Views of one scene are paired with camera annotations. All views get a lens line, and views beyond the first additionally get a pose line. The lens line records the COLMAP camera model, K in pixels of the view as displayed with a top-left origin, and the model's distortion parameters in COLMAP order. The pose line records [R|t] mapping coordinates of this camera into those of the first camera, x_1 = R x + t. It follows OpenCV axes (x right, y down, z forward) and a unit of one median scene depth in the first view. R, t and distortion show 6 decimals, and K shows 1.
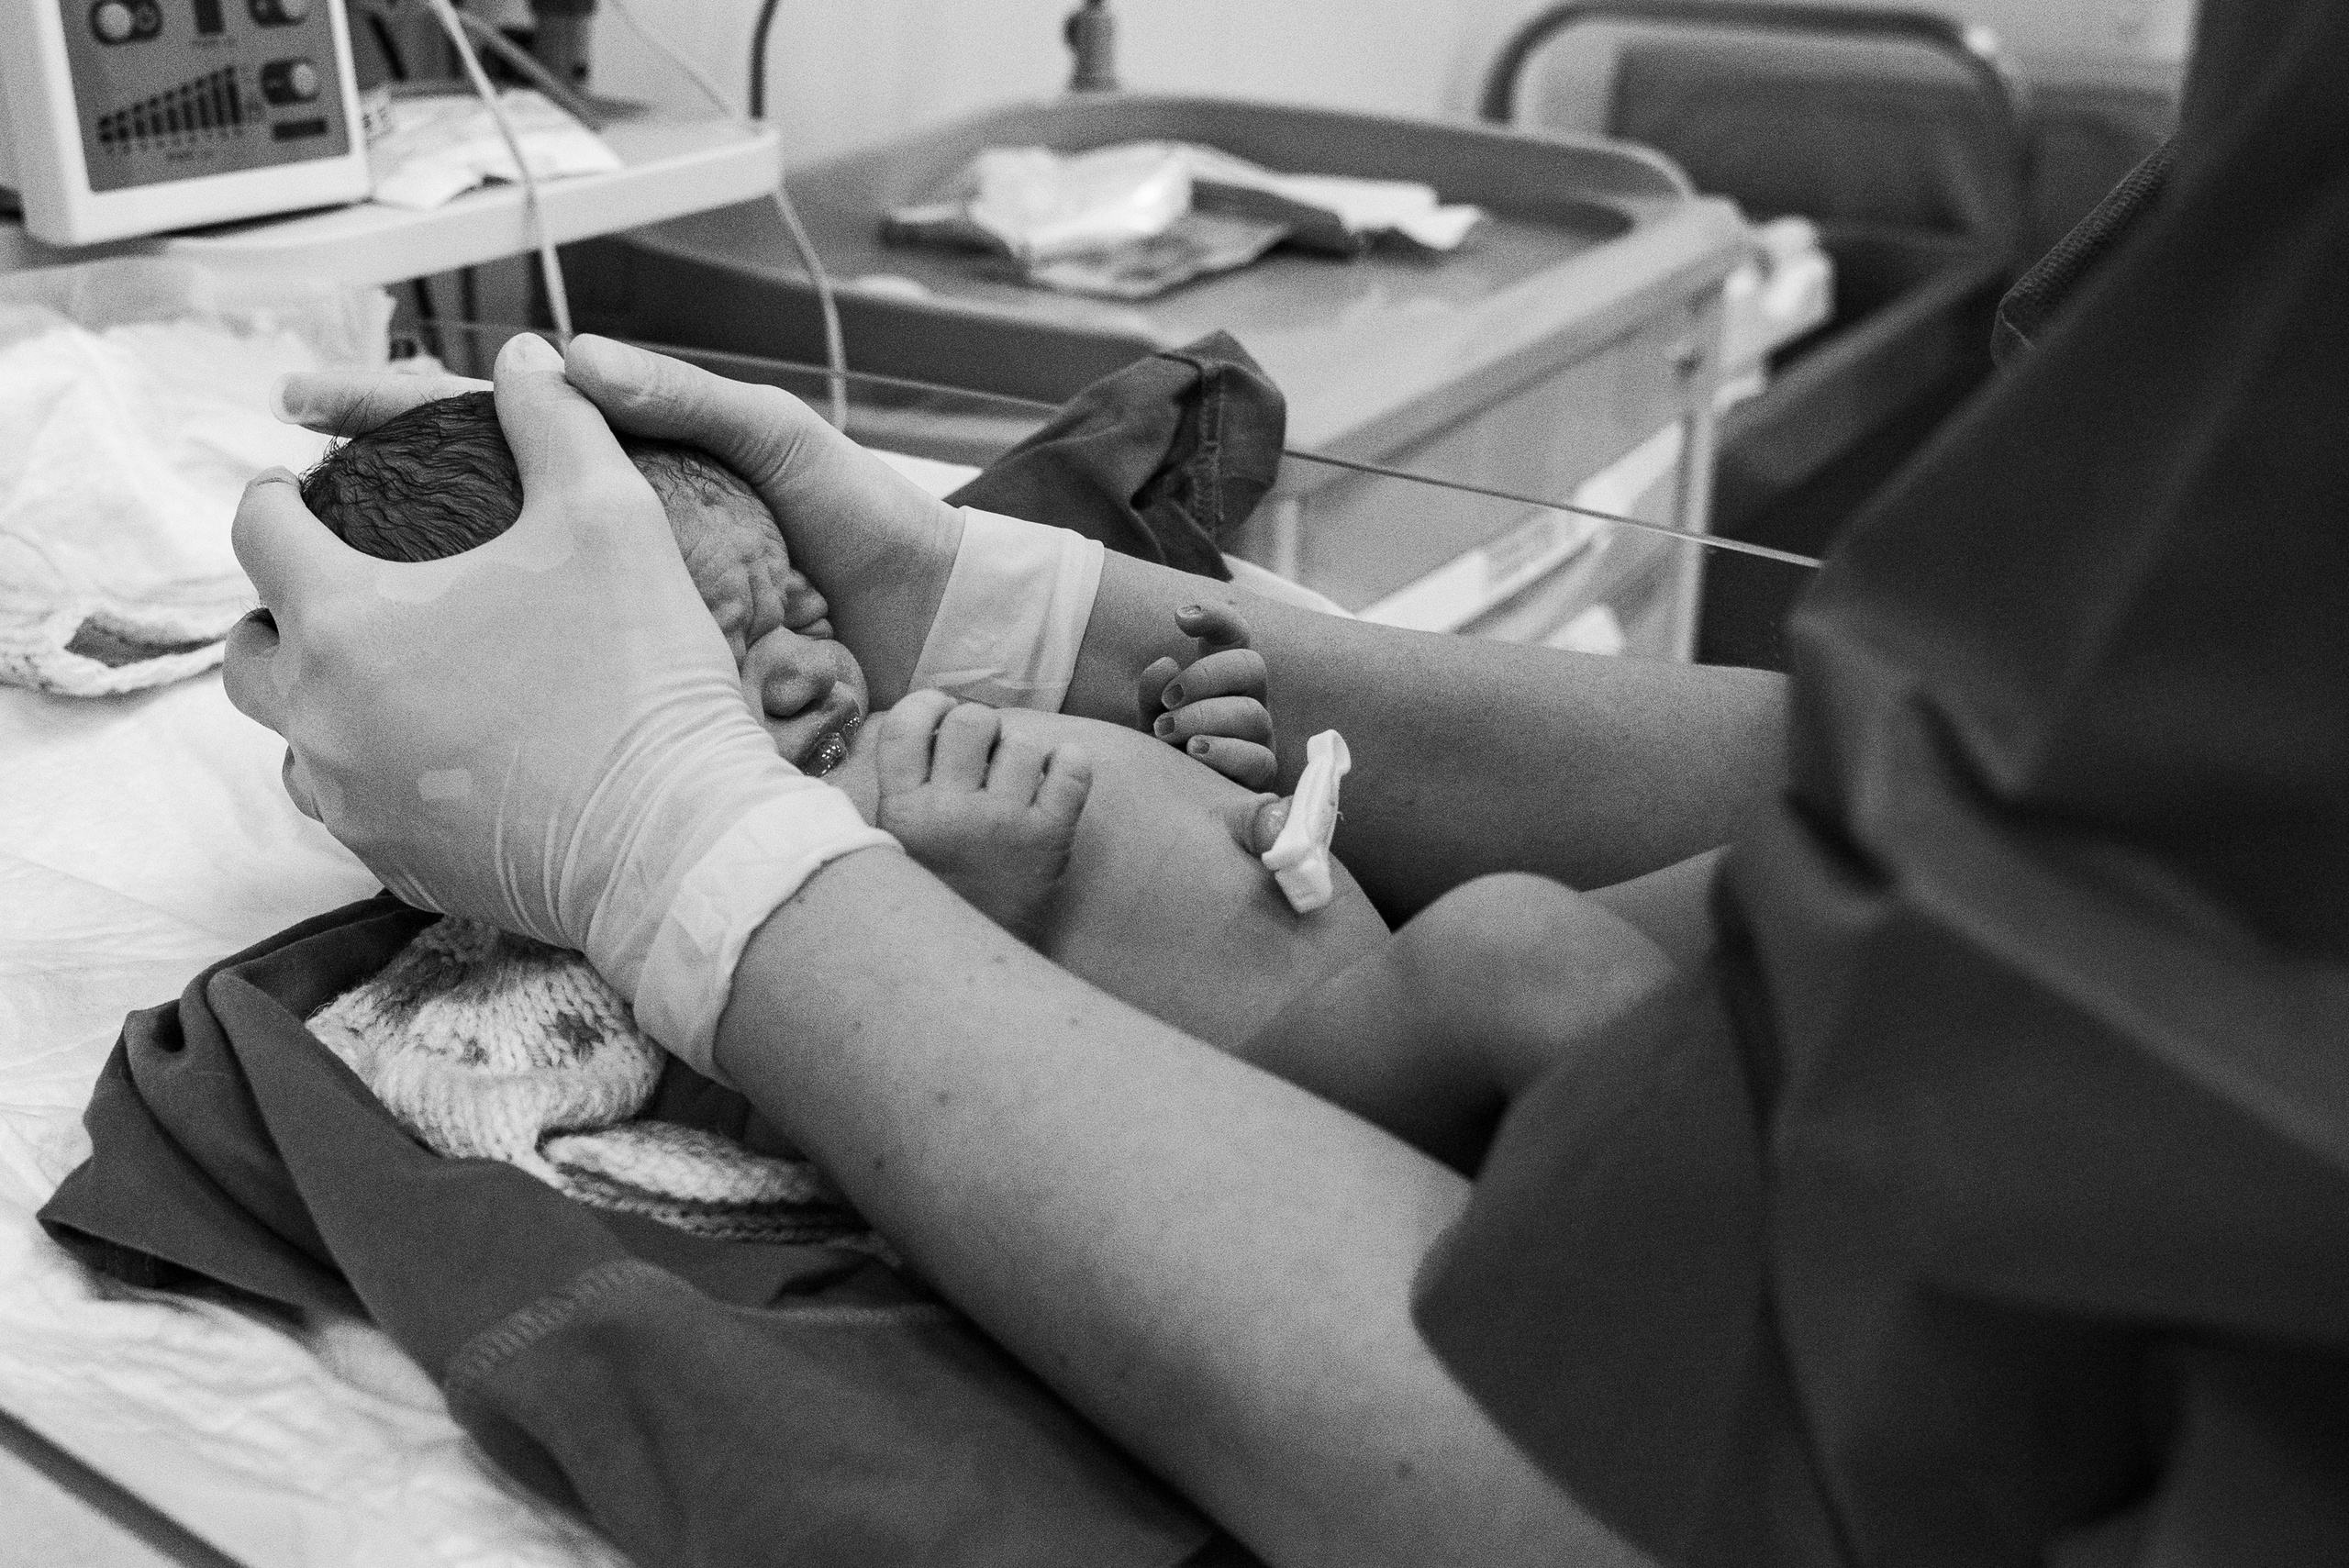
lens RADIAL K [[1888.4, 0, 1171.4], [0, 1888.4, 772.0], [0, 0, 1]] dist [-0.104173, 0.000539]
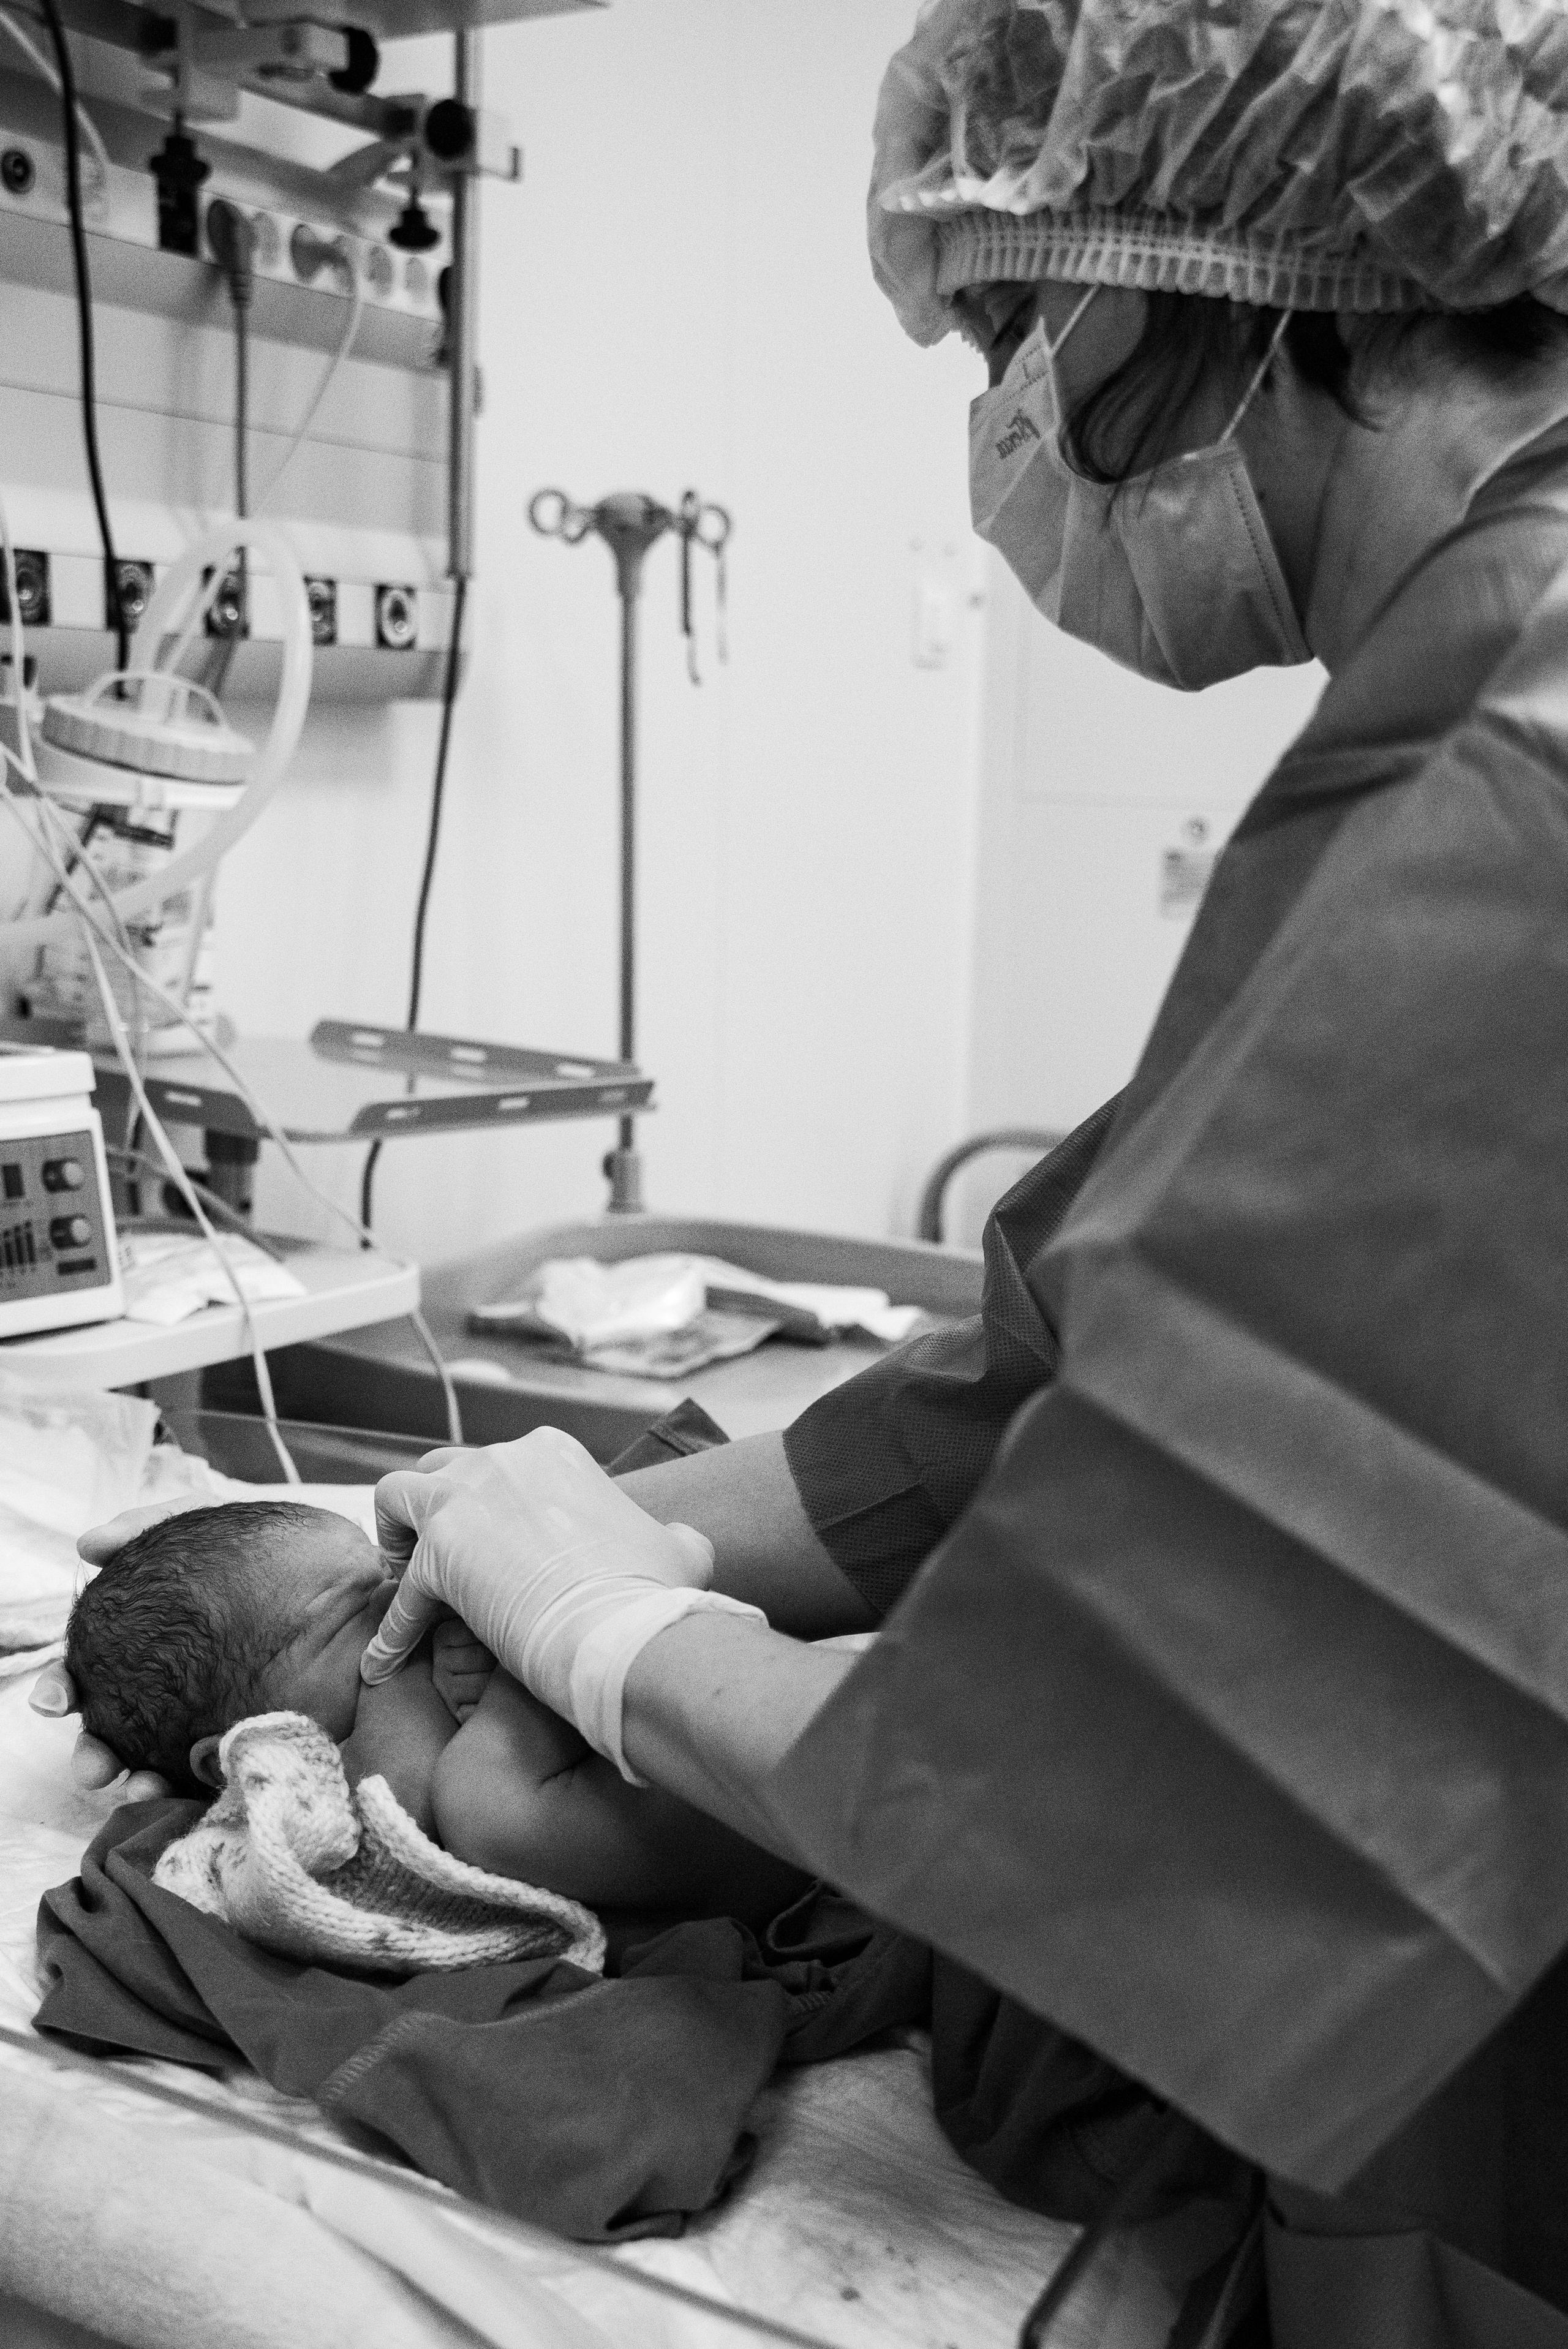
lens RADIAL K [[2219.9, 0, 802.2], [0, 2219.9, 1157.0], [0, 0, 1]] dist [0.168148, 0.000000]
pose [[0.995109, 0.006968, 0.098534, -0.085970], [0.022743, 0.954546, -0.297195, 0.076468], [-0.096126, 0.297983, 0.949719, -0.603506]]
